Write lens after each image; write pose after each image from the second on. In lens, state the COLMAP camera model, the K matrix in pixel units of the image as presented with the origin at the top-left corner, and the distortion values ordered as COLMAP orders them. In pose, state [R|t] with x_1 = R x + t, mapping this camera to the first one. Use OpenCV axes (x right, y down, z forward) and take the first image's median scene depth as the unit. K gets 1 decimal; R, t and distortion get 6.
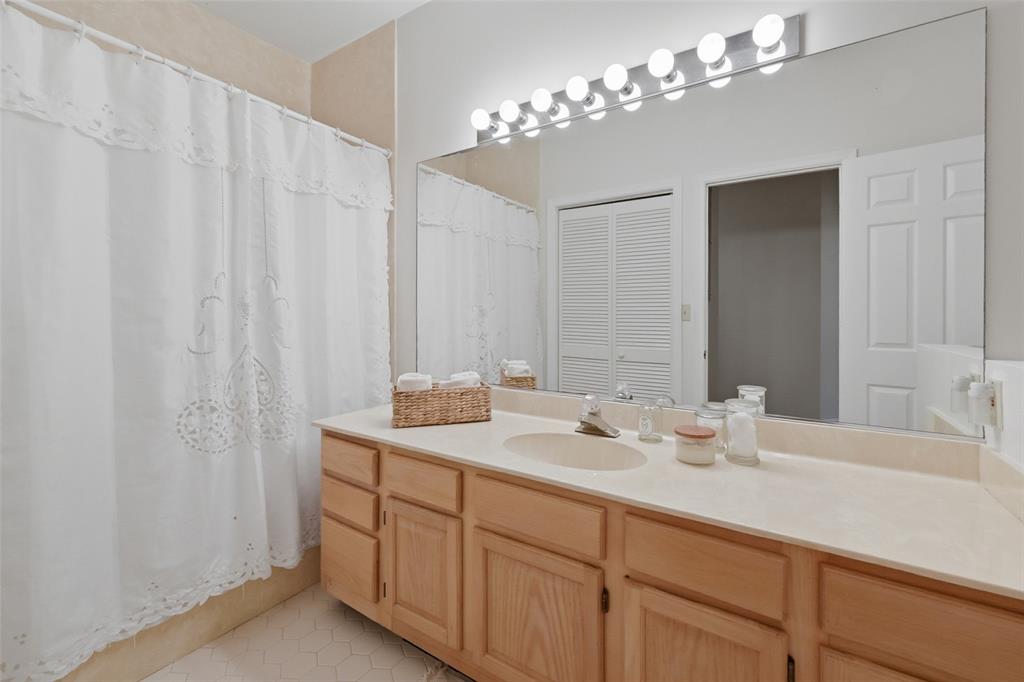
lens RADIAL K [[426.8, 0, 517.3], [0, 426.8, 315.3], [0, 0, 1]] dist [0.001625, 0.000291]
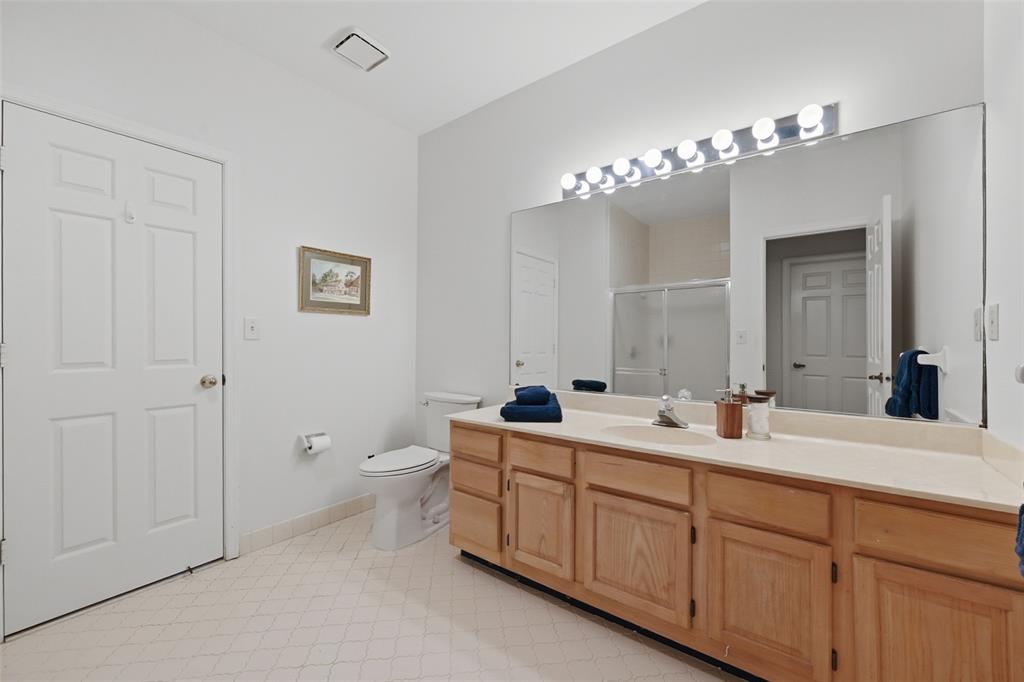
lens RADIAL K [[412.1, 0, 512.0], [0, 412.1, 341.0], [0, 0, 1]] dist [-0.000407, -0.000069]
pose [[0.997548, -0.002348, -0.069953, -0.207927], [0.001593, 0.999940, -0.010849, 0.036554], [0.069975, 0.010711, 0.997491, -0.282256]]
